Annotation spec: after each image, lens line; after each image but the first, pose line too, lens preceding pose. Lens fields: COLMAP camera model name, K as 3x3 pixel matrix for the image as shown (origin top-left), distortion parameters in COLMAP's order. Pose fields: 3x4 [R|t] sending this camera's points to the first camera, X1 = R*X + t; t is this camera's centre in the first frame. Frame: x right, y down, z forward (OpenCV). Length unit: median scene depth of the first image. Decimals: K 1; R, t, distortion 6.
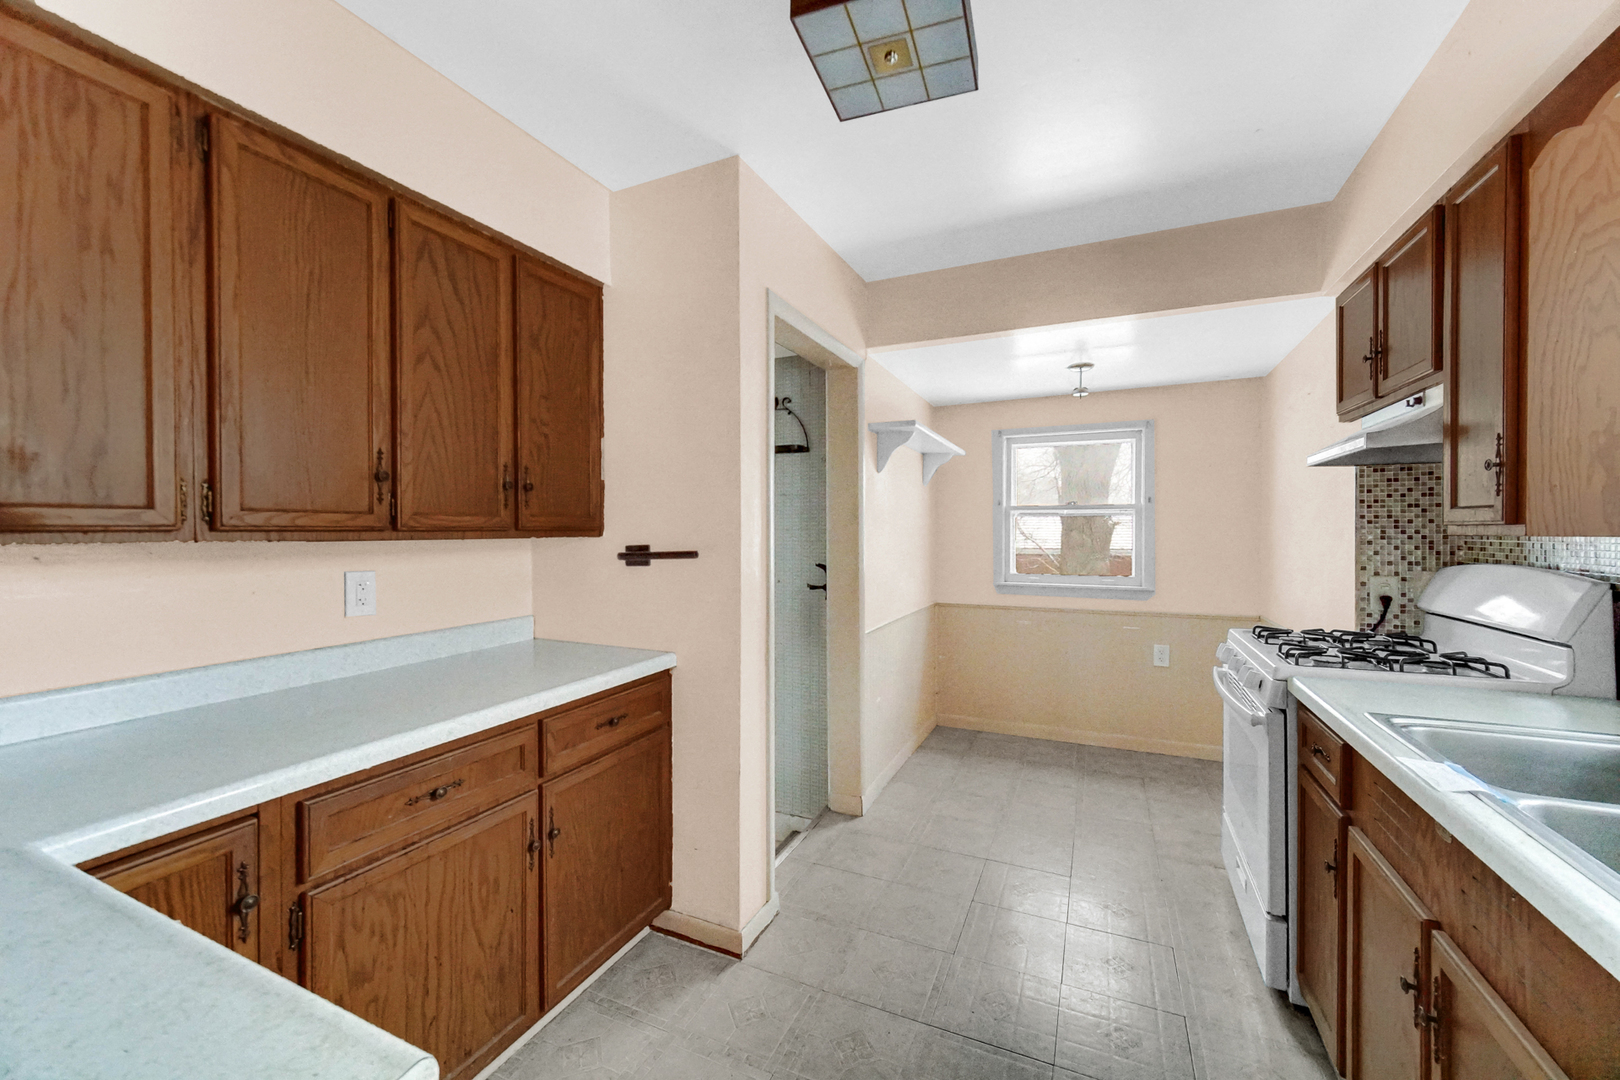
lens RADIAL K [[639.3, 0, 806.9], [0, 639.3, 537.1], [0, 0, 1]] dist [0.000297, 0.000031]
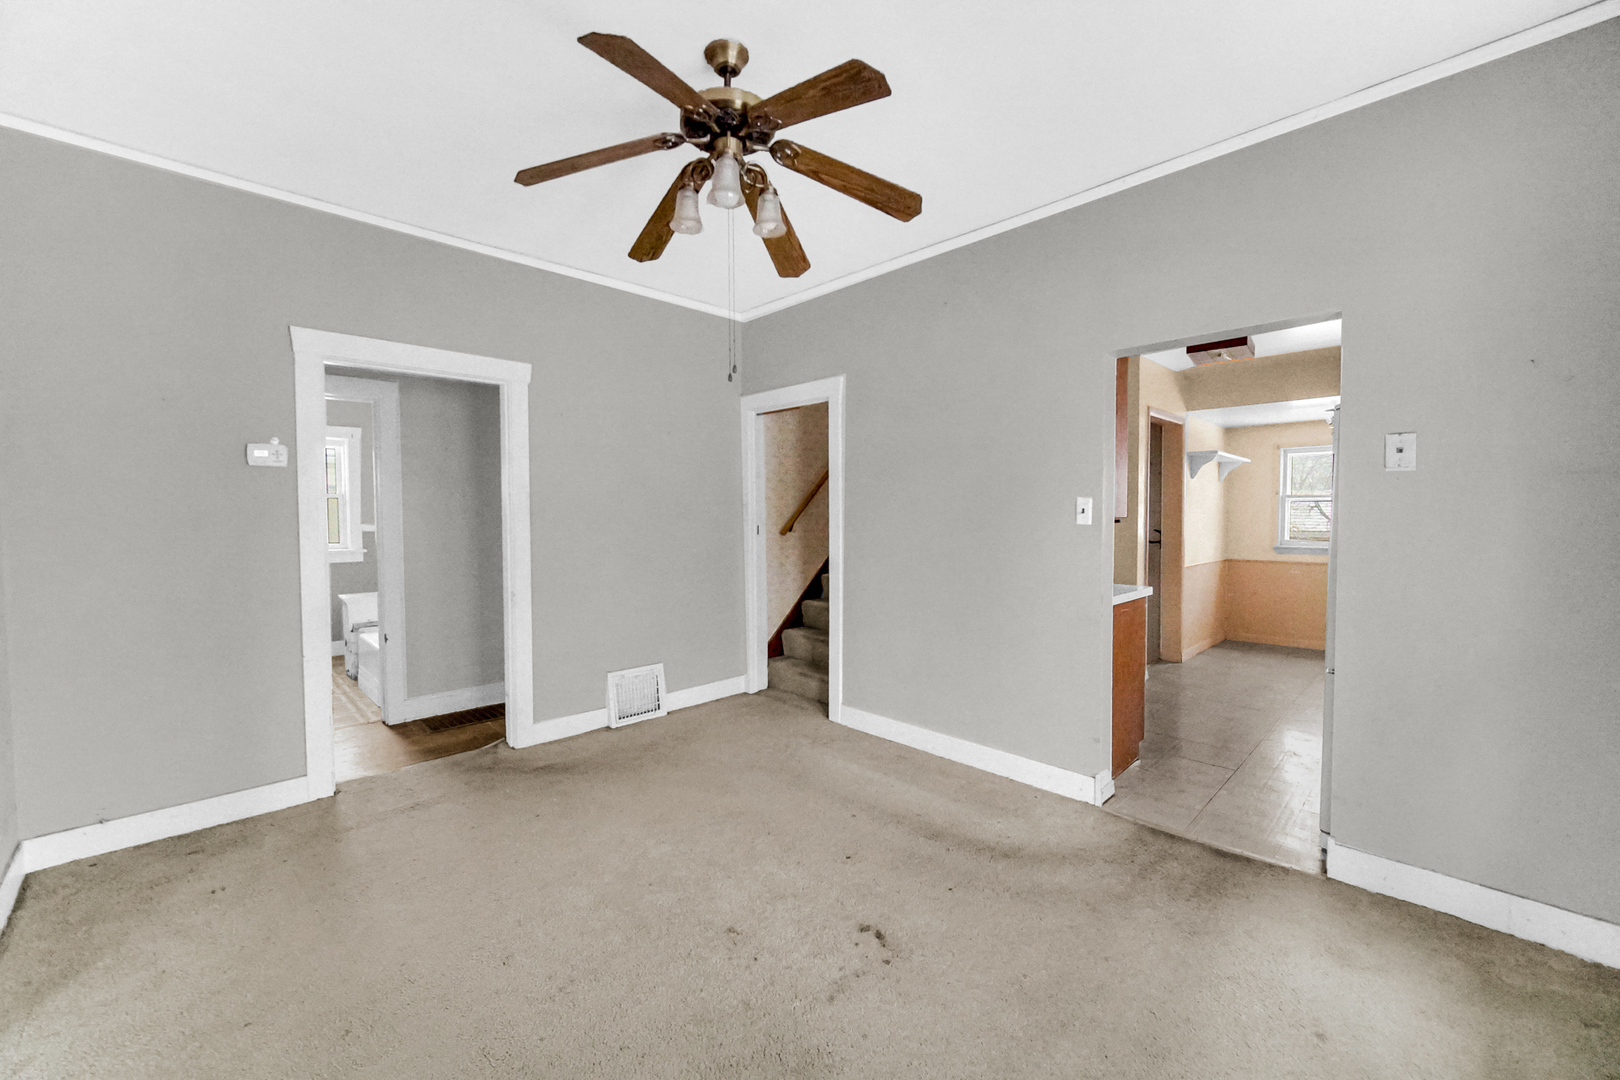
lens RADIAL K [[639.3, 0, 806.9], [0, 639.3, 537.1], [0, 0, 1]] dist [0.000297, 0.000031]
pose [[0.935215, 0.008677, -0.353973, -0.242403], [-0.000185, 0.999712, 0.024016, 0.016392], [0.354079, -0.022394, 0.934947, -0.975756]]
